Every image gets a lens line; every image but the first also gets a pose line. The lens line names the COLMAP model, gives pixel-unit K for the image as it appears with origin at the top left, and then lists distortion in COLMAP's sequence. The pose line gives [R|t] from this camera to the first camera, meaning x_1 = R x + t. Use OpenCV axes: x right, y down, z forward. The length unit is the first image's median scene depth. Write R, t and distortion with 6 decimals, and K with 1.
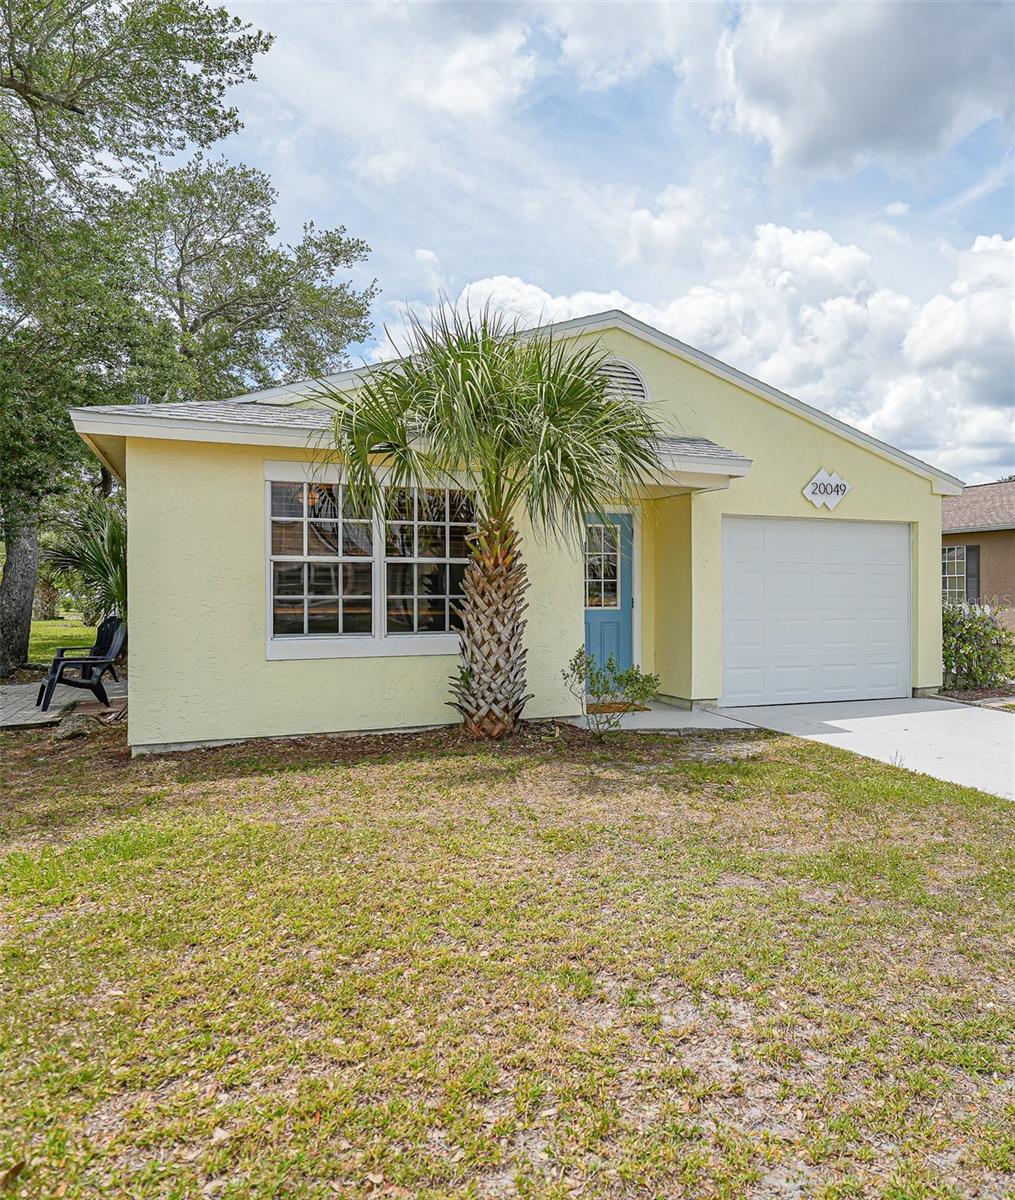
lens RADIAL K [[944.9, 0, 554.9], [0, 944.9, 600.4], [0, 0, 1]] dist [0.024149, -0.002515]
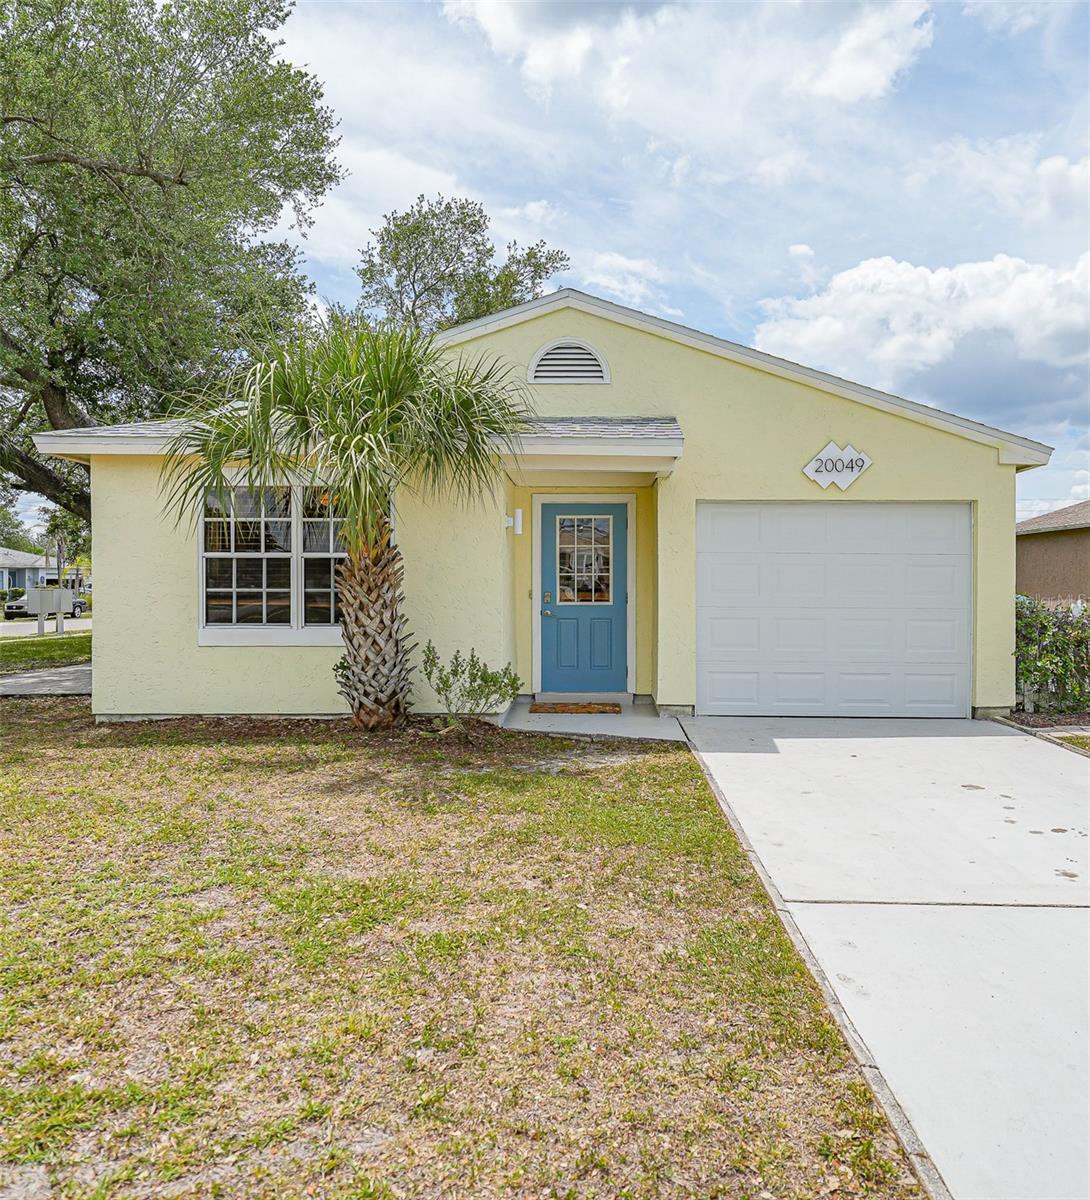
lens RADIAL K [[907.0, 0, 545.0], [0, 907.0, 600.0], [0, 0, 1]] dist [0.030299, -0.006783]
pose [[0.902503, 0.009467, -0.430579, 0.509733], [-0.006870, 0.999948, 0.007587, -0.002393], [0.430628, -0.003890, 0.902521, 0.194211]]
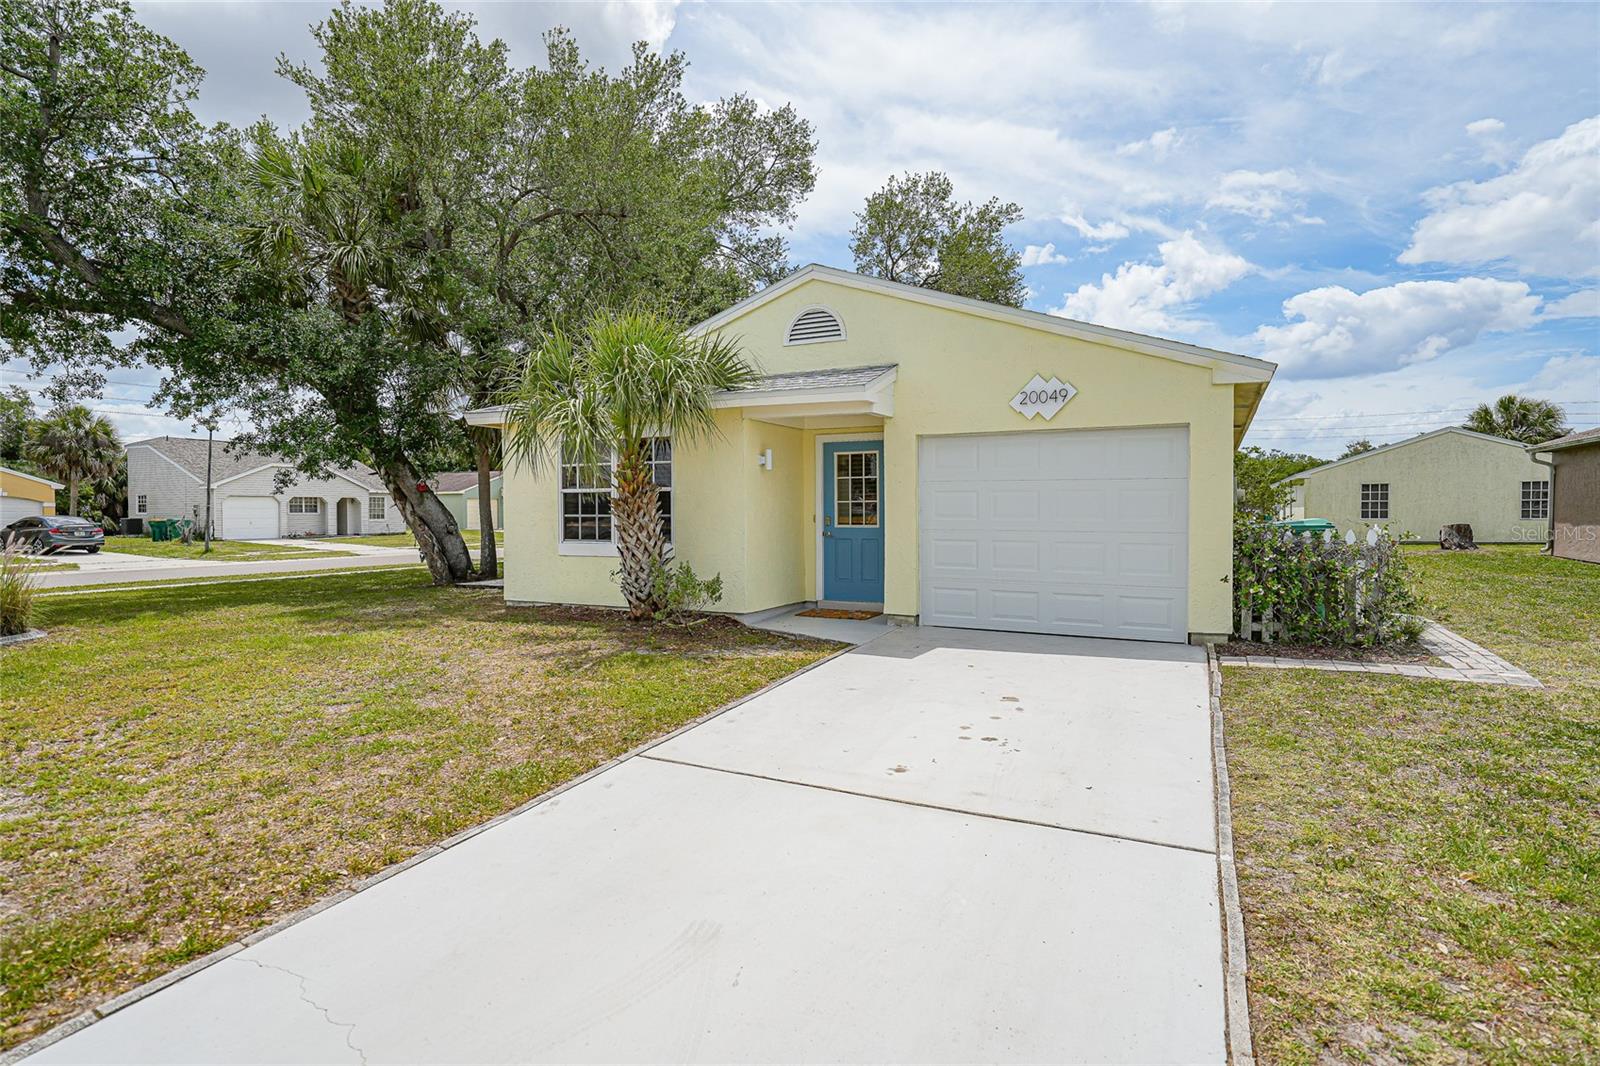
lens RADIAL K [[801.7, 0, 800.0], [0, 801.7, 533.0], [0, 0, 1]] dist [-0.002507, 0.013770]
pose [[0.626855, 0.021627, -0.778835, 0.932623], [-0.004054, 0.999692, 0.024496, -0.008293], [0.779125, -0.012198, 0.626750, 0.435830]]
